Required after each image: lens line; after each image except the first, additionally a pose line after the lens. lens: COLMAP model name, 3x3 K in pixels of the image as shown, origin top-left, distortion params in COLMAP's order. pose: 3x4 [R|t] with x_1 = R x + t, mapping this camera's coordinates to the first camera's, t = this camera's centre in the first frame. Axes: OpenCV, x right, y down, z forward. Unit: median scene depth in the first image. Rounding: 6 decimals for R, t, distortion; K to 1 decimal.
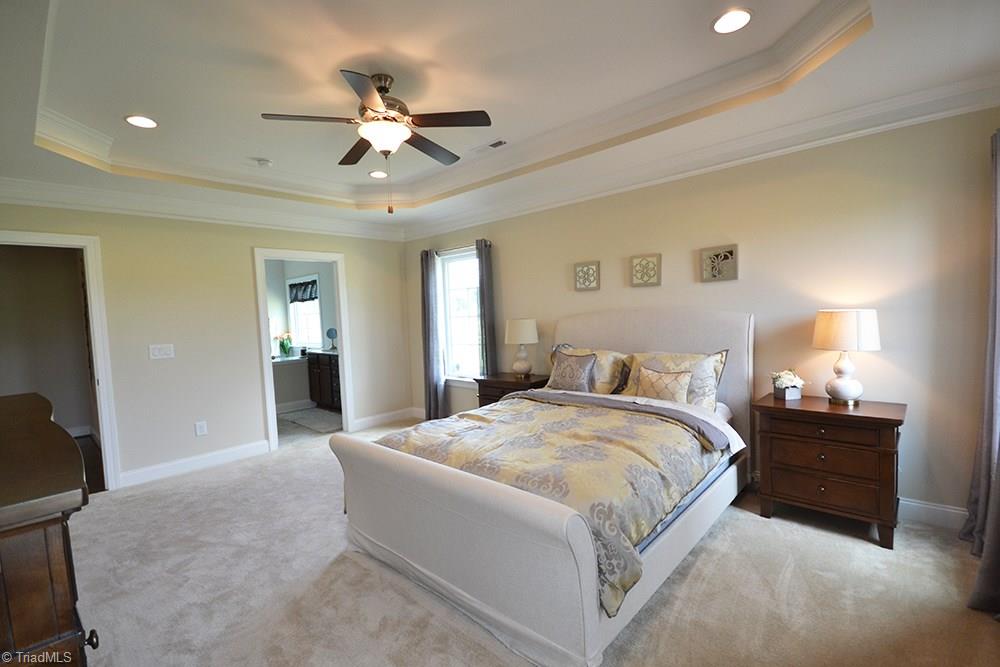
lens RADIAL K [[449.9, 0, 500.0], [0, 449.9, 333.5], [0, 0, 1]] dist [-0.000931, 0.000221]
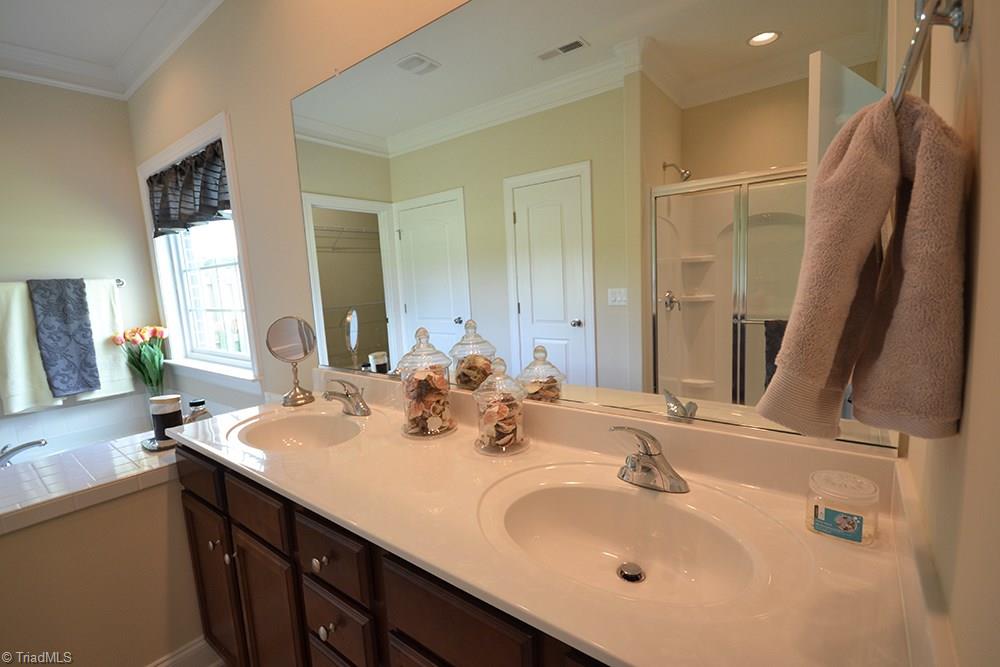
lens RADIAL K [[449.9, 0, 500.0], [0, 449.9, 333.5], [0, 0, 1]] dist [-0.000931, 0.000221]
pose [[0.995704, -0.008512, 0.092199, -0.243315], [0.002508, 0.997880, 0.065039, -0.016620], [-0.092558, -0.064528, 0.993614, 0.642085]]
